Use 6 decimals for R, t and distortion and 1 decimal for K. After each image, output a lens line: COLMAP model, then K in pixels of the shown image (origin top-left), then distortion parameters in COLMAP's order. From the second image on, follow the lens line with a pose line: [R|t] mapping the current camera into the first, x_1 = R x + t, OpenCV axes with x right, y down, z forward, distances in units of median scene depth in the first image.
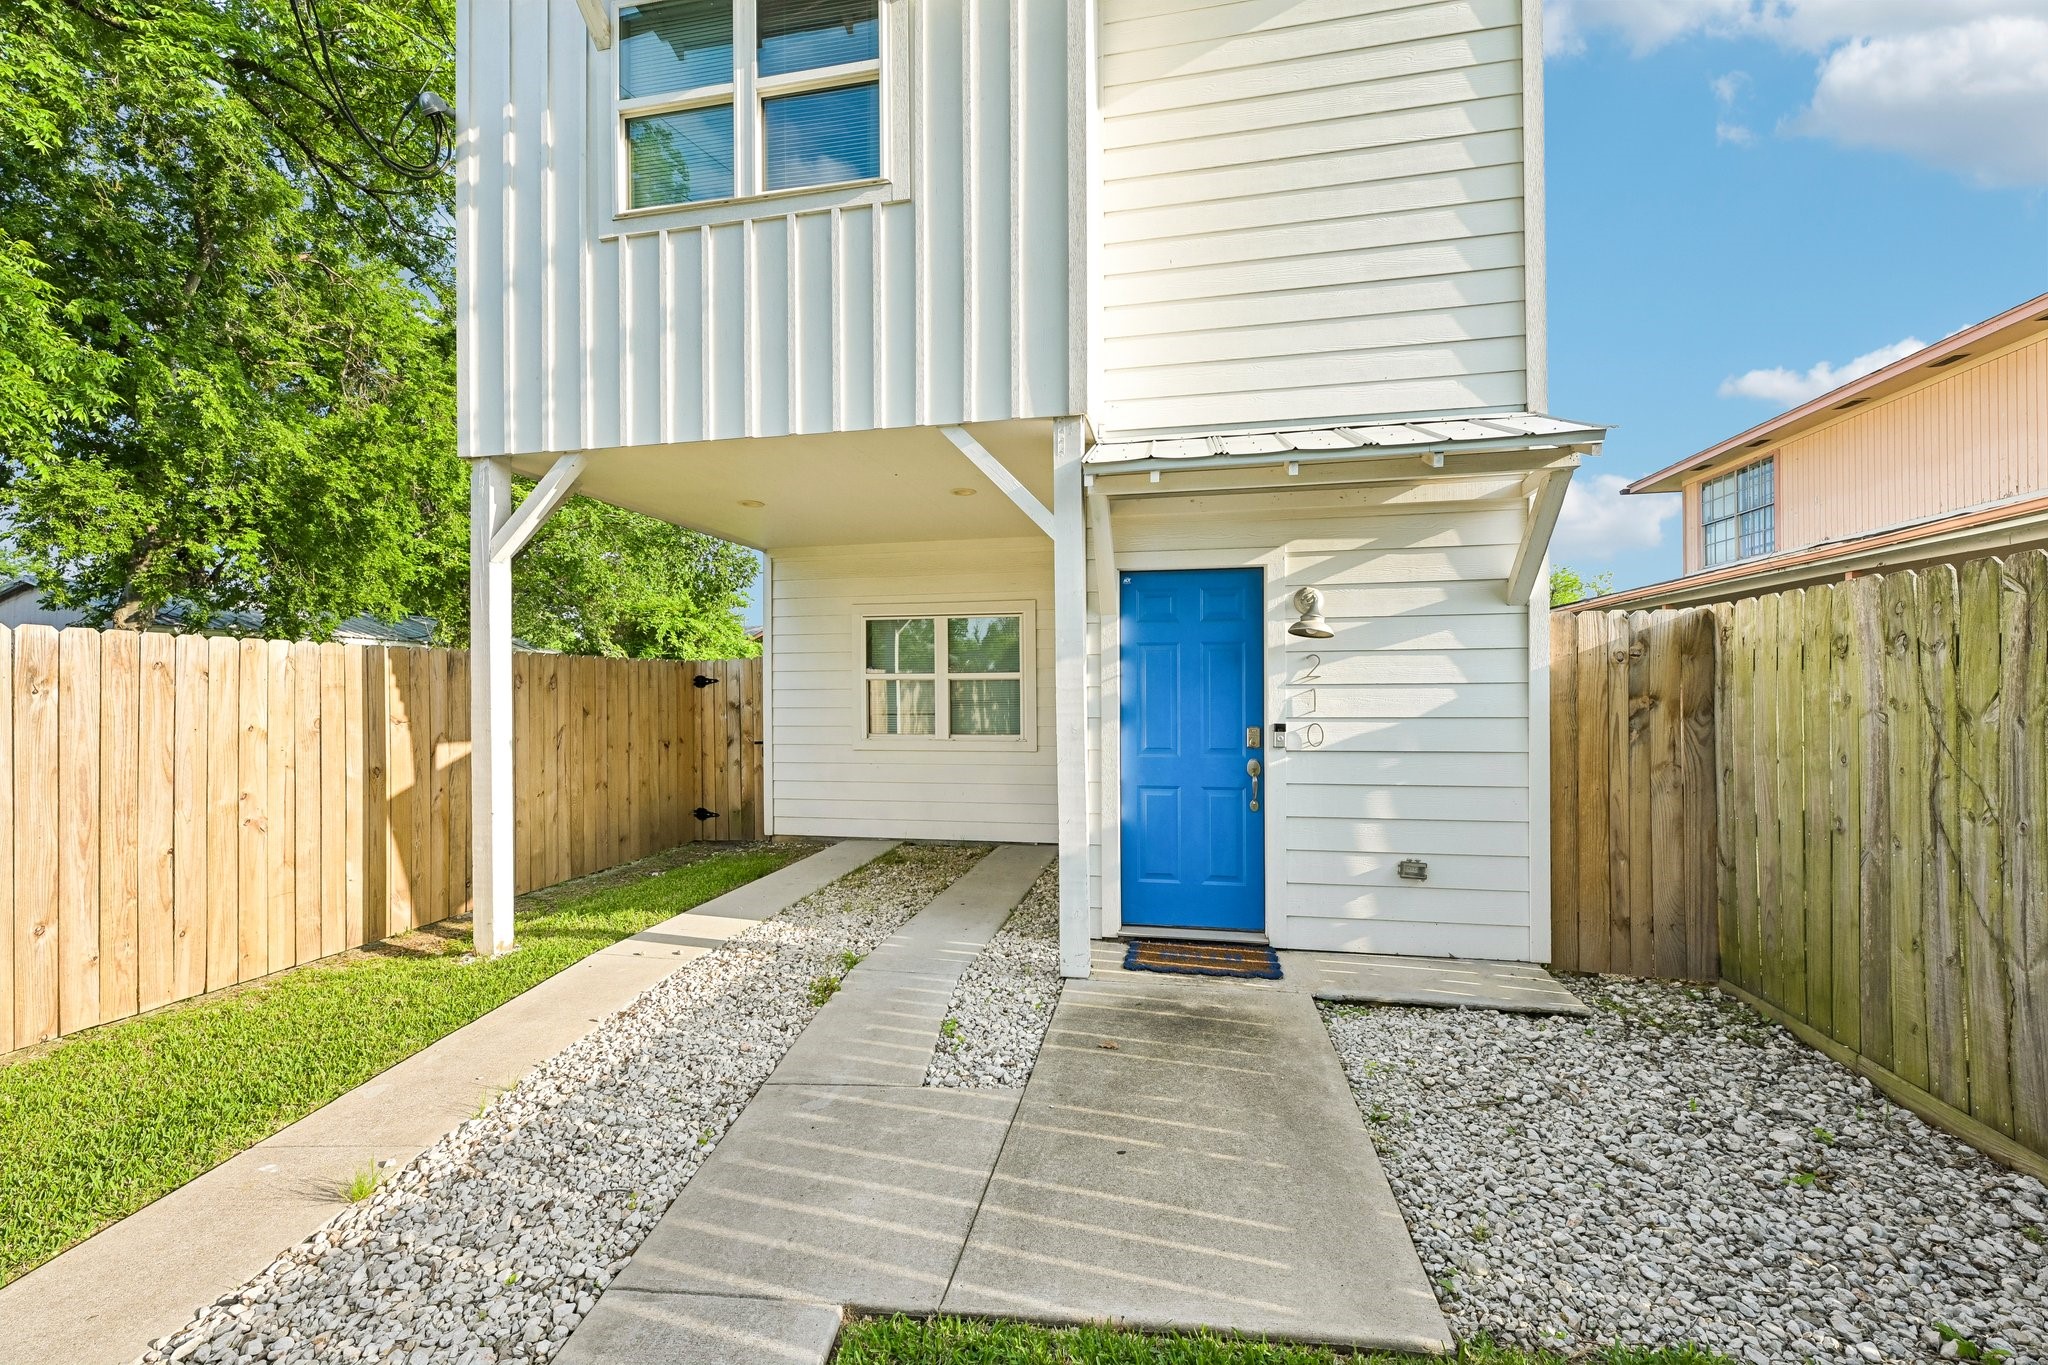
lens RADIAL K [[810.5, 0, 1026.7], [0, 810.5, 684.4], [0, 0, 1]] dist [-0.001601, 0.000475]
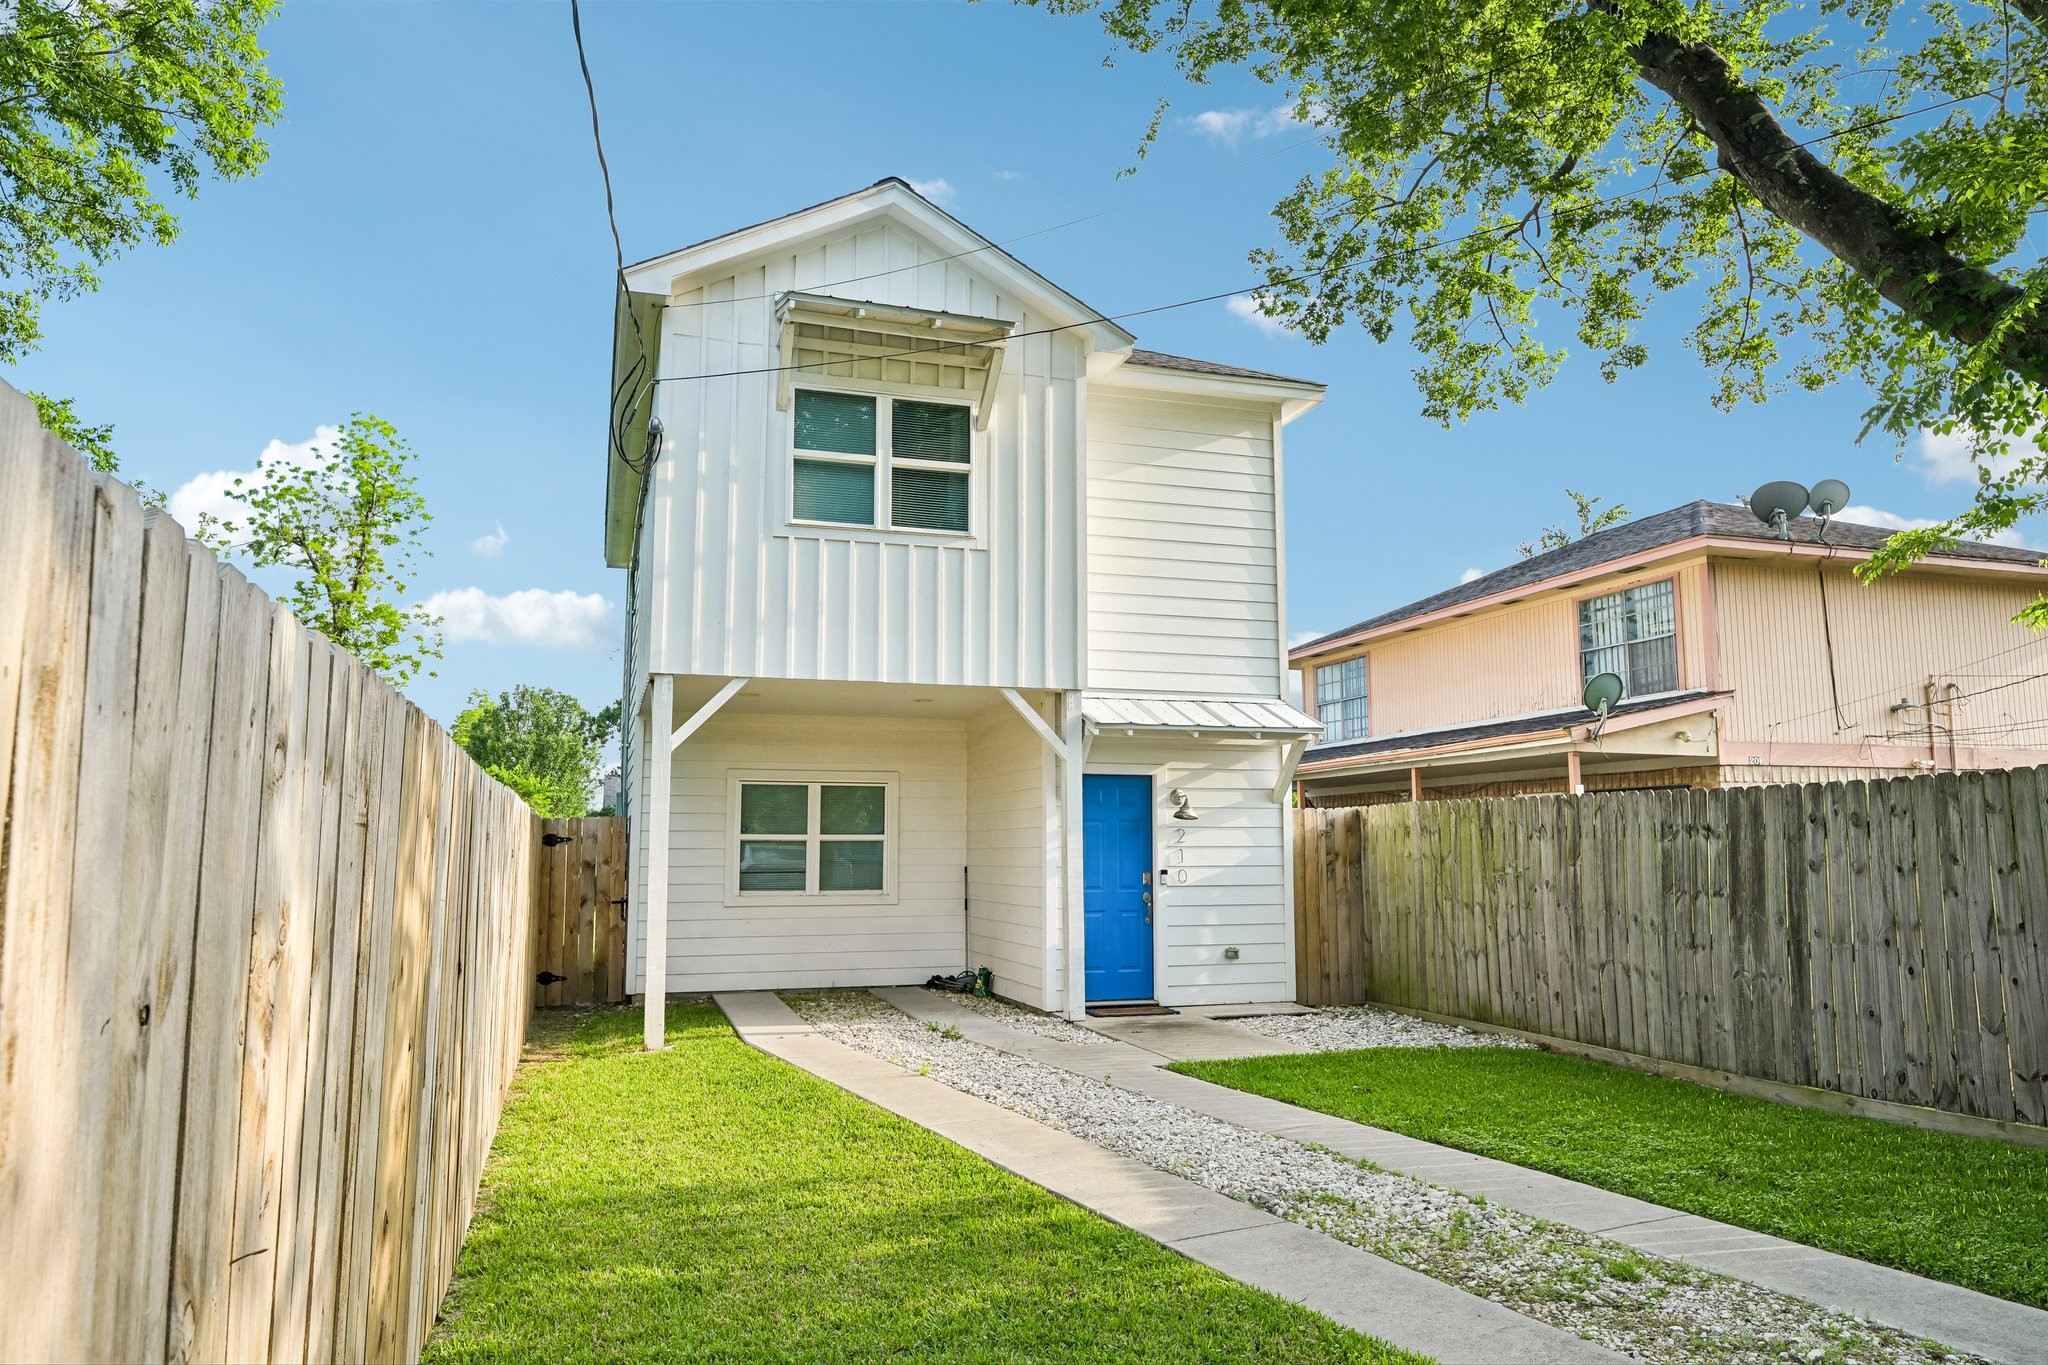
lens RADIAL K [[1364.4, 0, 1028.3], [0, 1364.4, 686.4], [0, 0, 1]] dist [-0.001043, 0.003537]
pose [[0.871772, 0.063422, 0.485790, -1.343904], [-0.005919, 0.992876, -0.119002, 0.008872], [-0.489877, 0.100867, 0.865937, -1.364315]]
